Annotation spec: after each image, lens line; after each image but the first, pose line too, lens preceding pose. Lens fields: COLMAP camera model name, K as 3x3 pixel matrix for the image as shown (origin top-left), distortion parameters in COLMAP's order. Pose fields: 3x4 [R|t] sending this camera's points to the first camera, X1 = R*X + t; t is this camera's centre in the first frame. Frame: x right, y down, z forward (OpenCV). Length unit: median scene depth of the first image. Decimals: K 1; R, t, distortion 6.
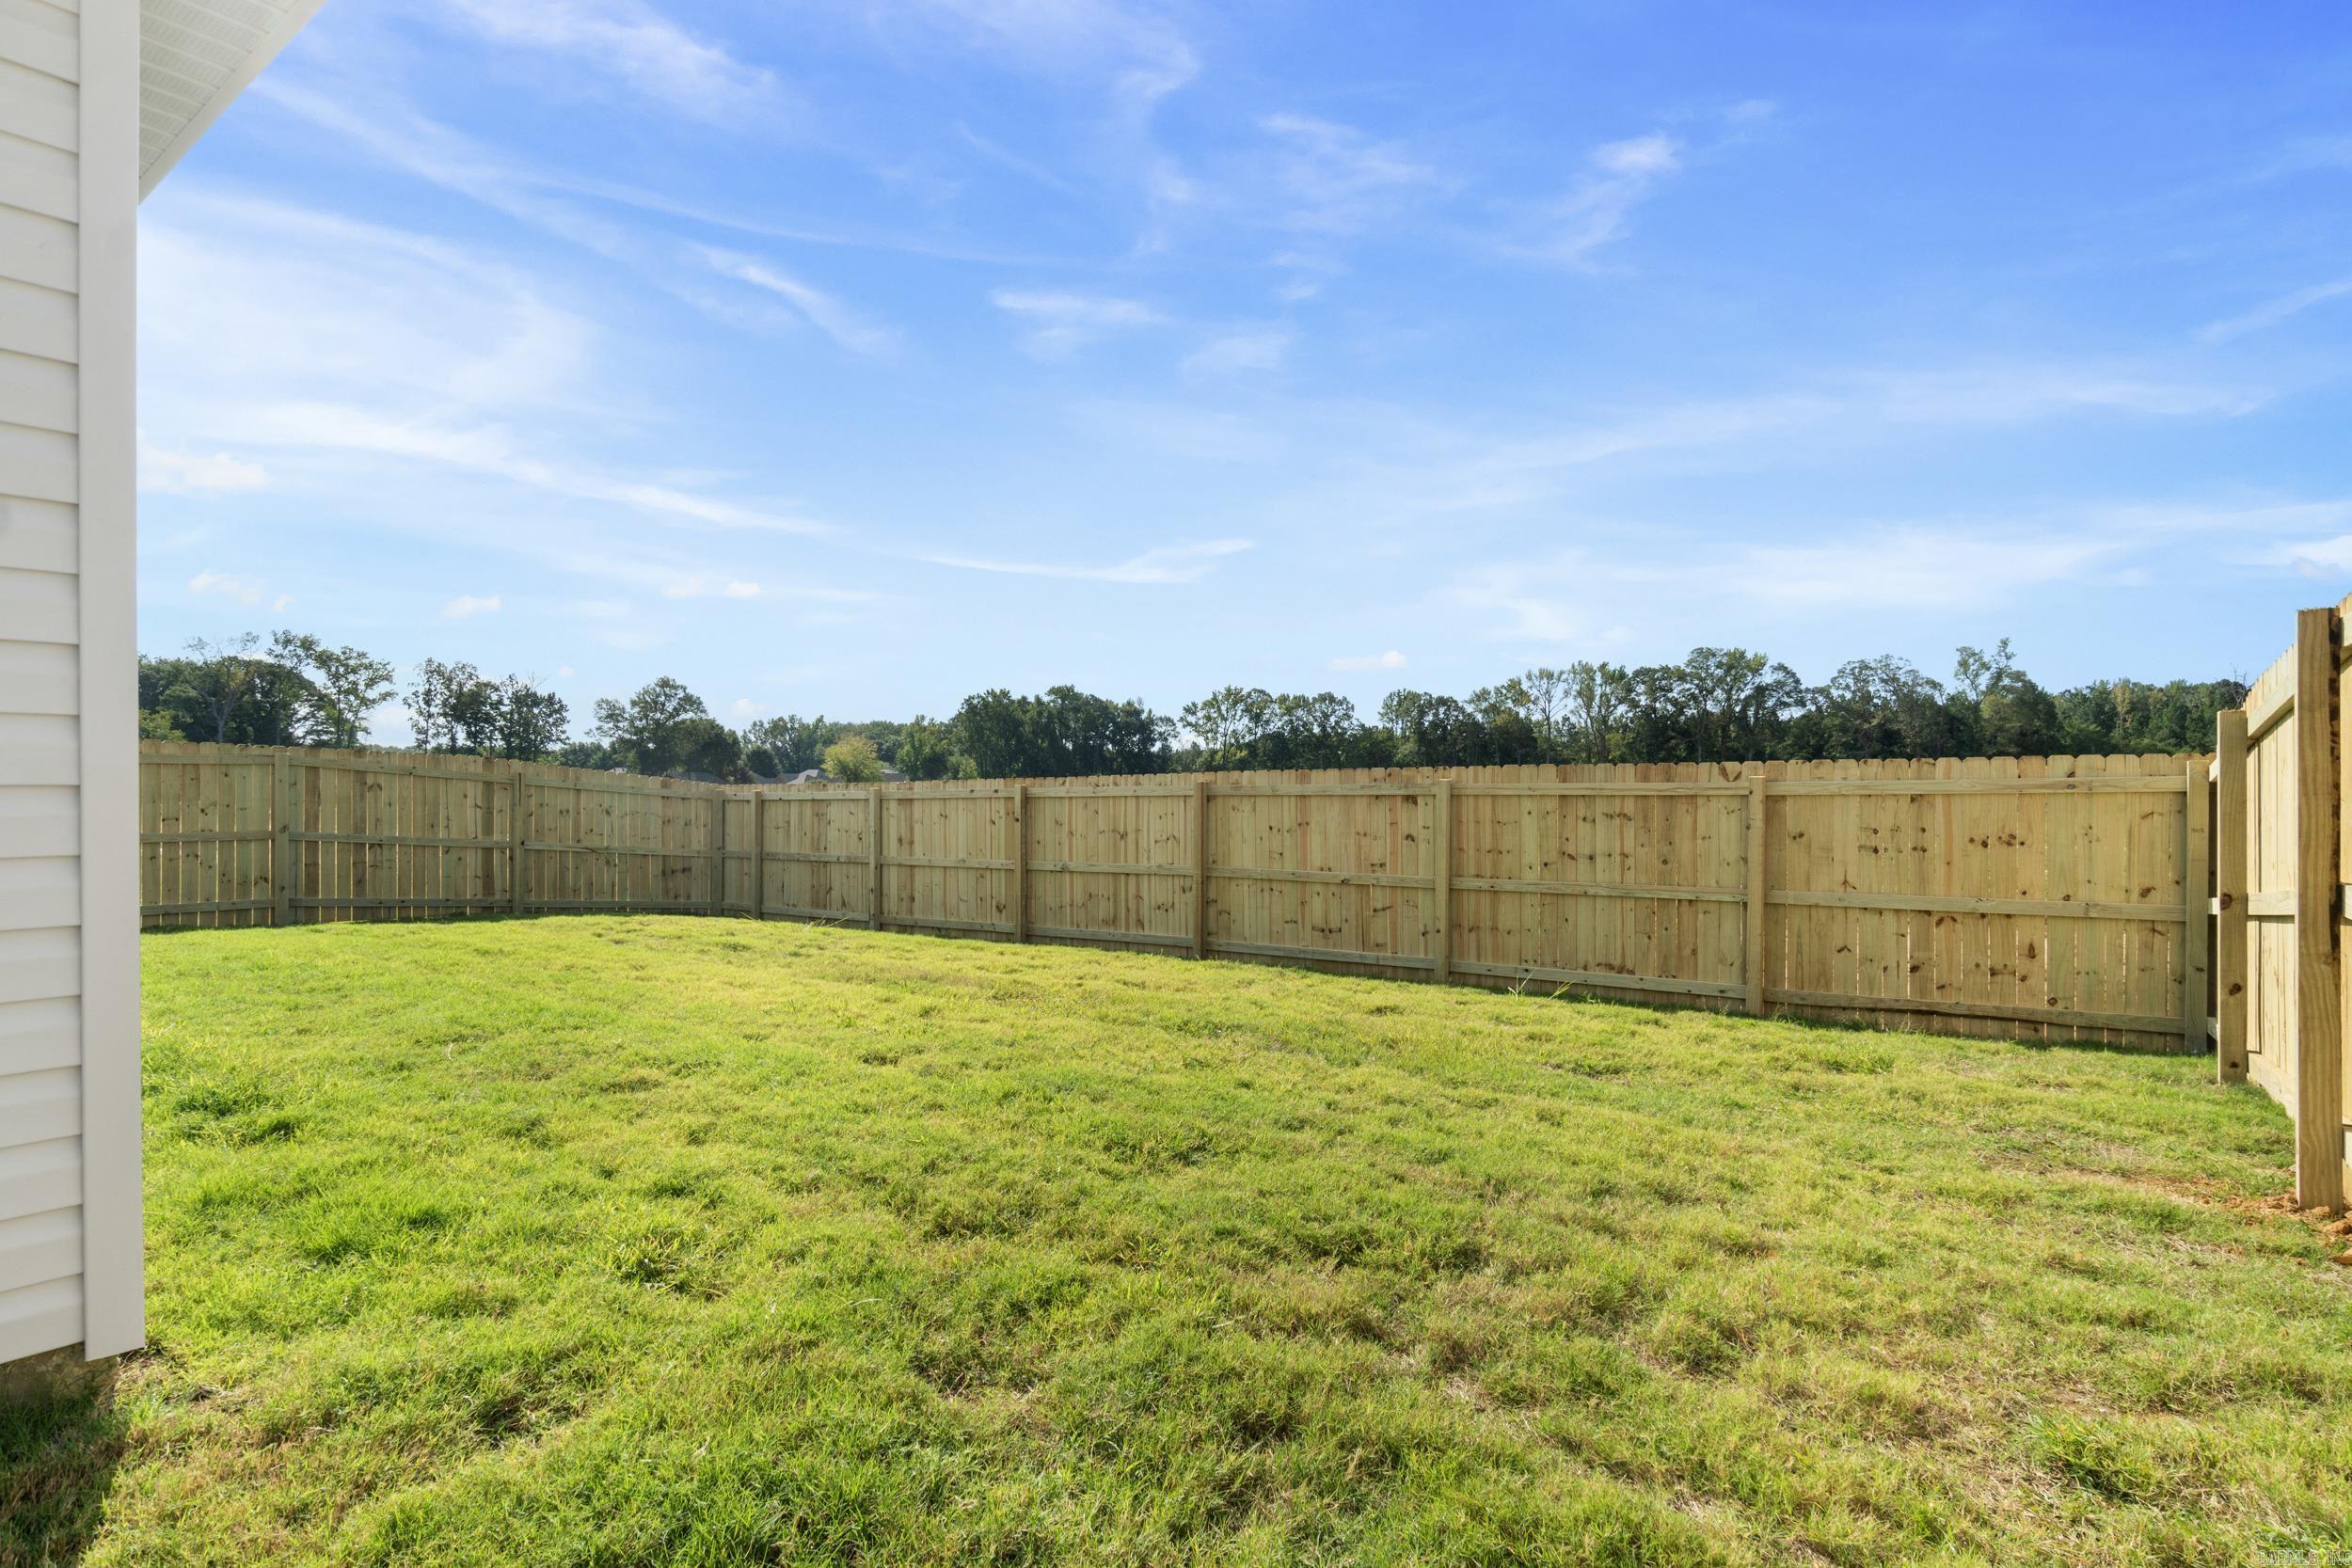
lens RADIAL K [[1254.1, 0, 1176.0], [0, 1254.1, 784.0], [0, 0, 1]] dist [-0.000030, -0.000010]
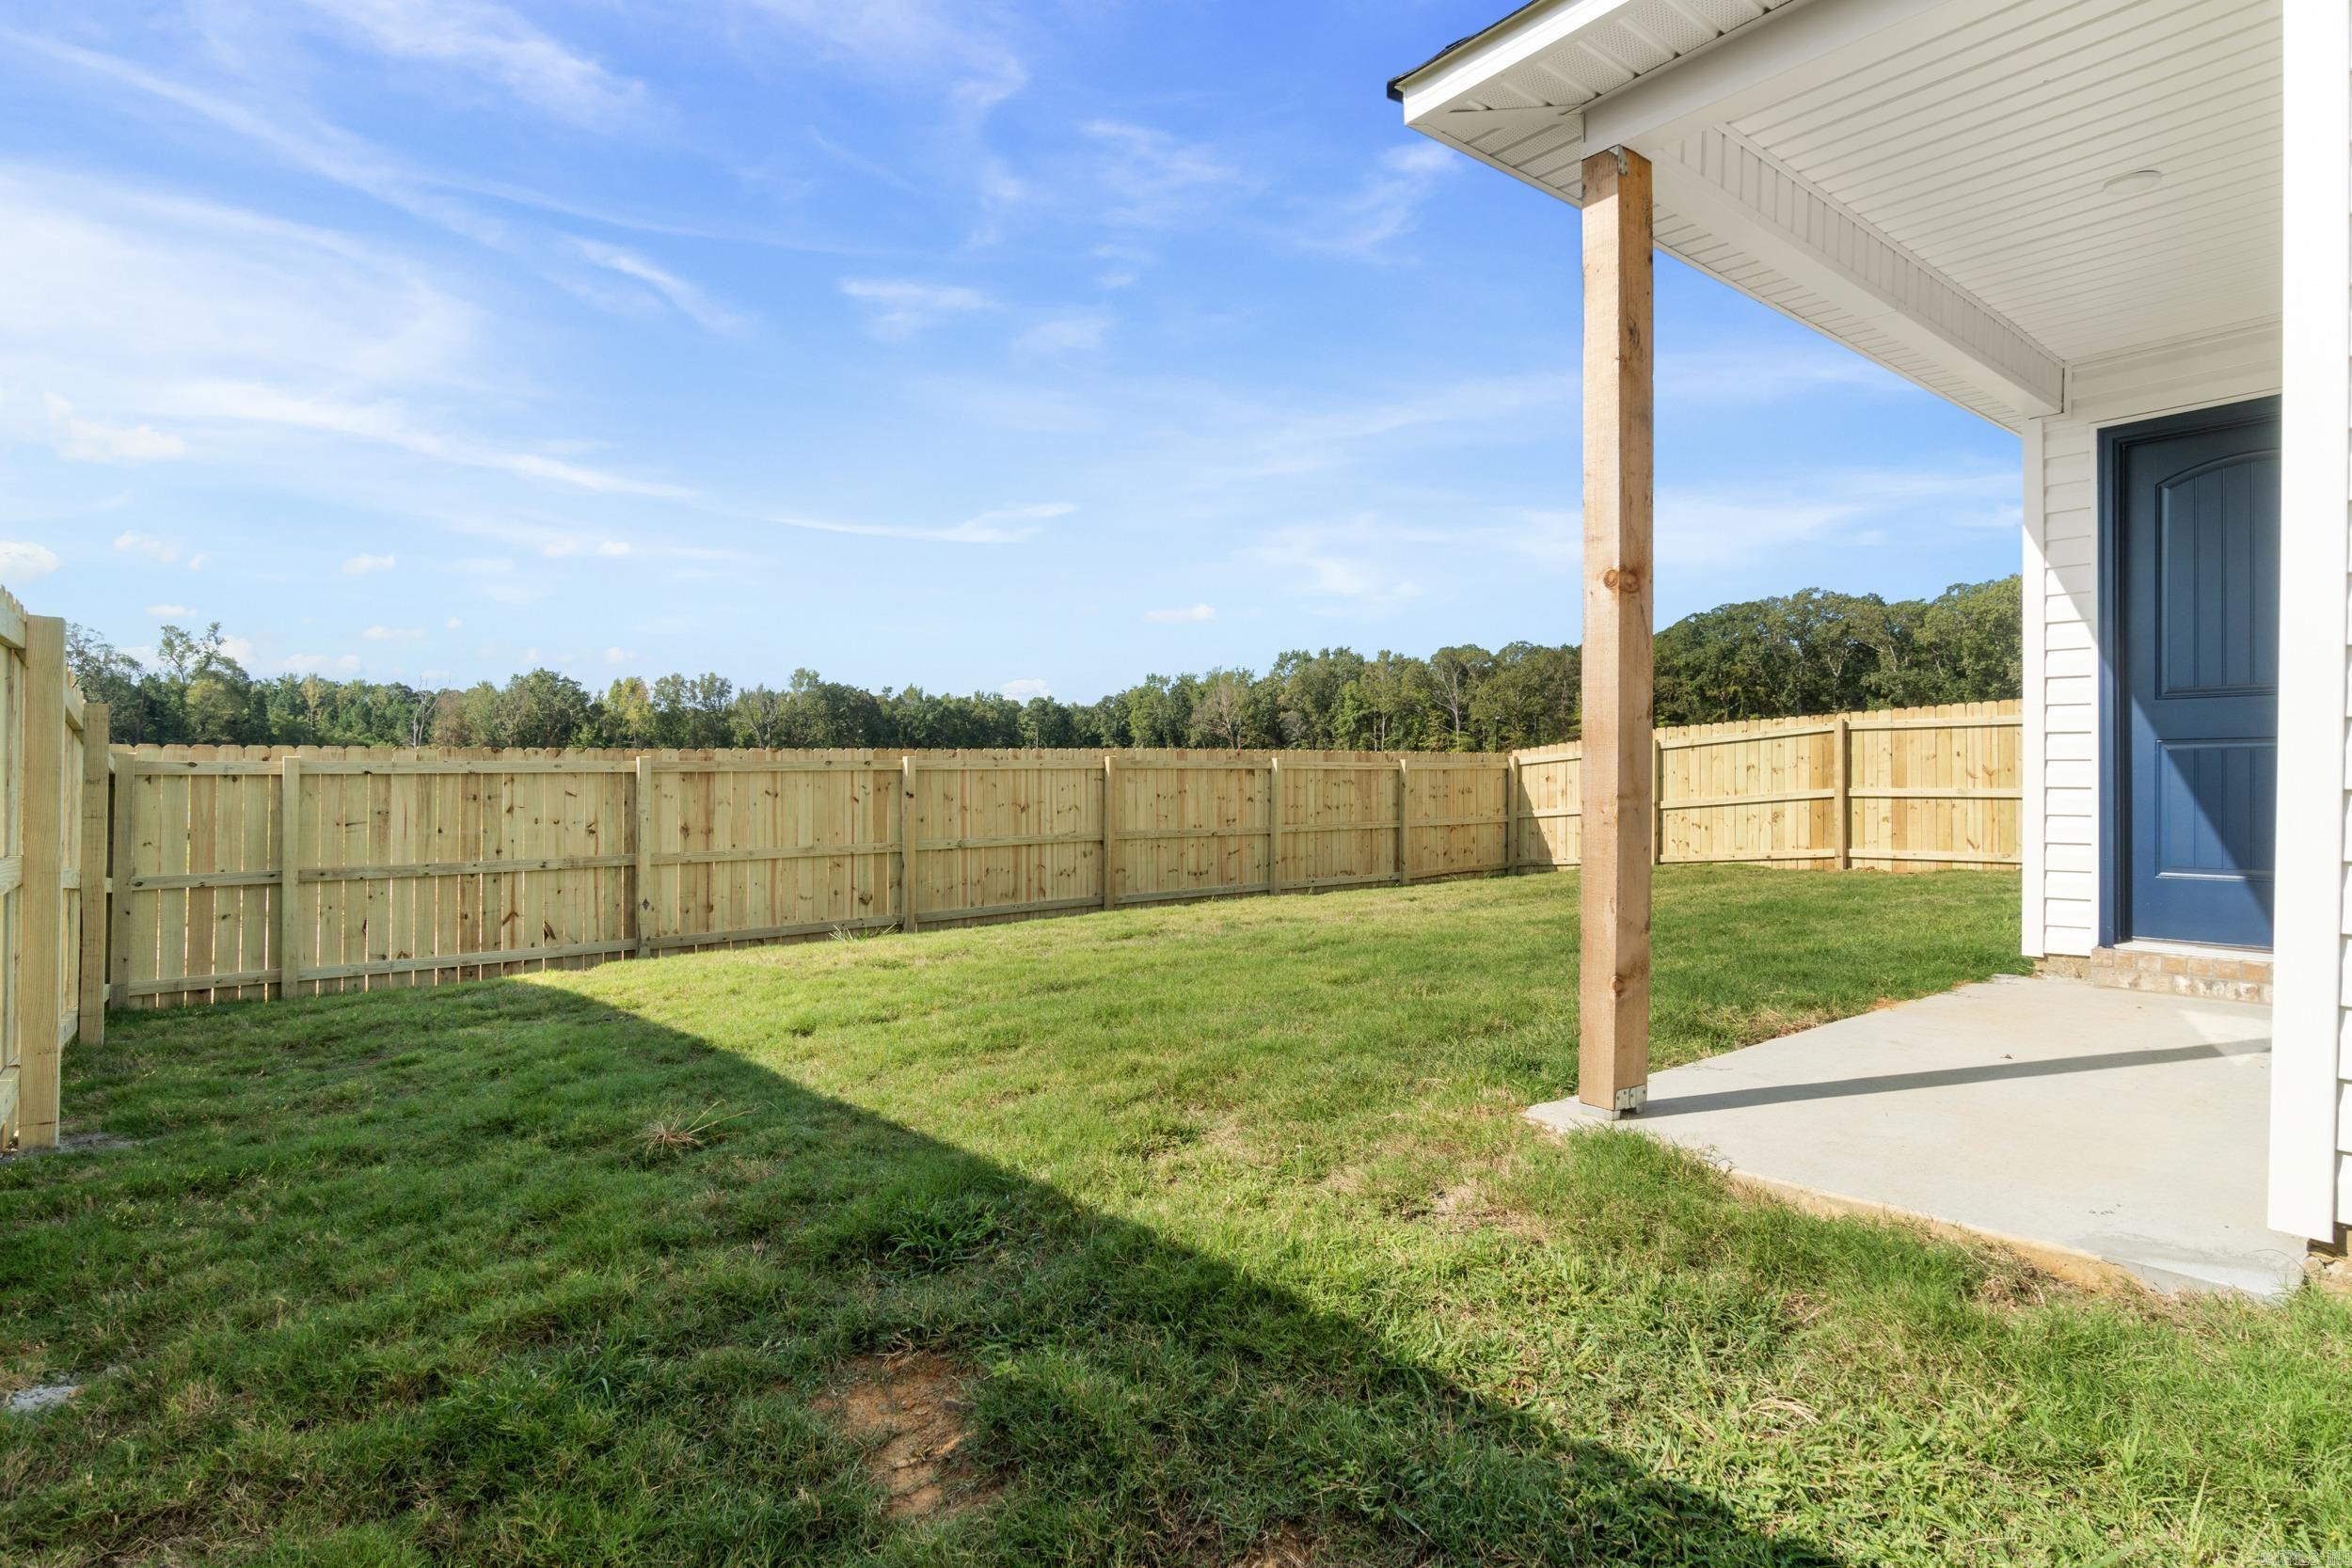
lens RADIAL K [[1254.1, 0, 1176.0], [0, 1254.1, 784.0], [0, 0, 1]] dist [-0.000030, -0.000010]
pose [[0.204151, -0.002630, 0.978936, -1.023060], [-0.003232, 0.999989, 0.003361, 0.017977], [-0.978934, -0.003850, 0.204140, 0.675065]]
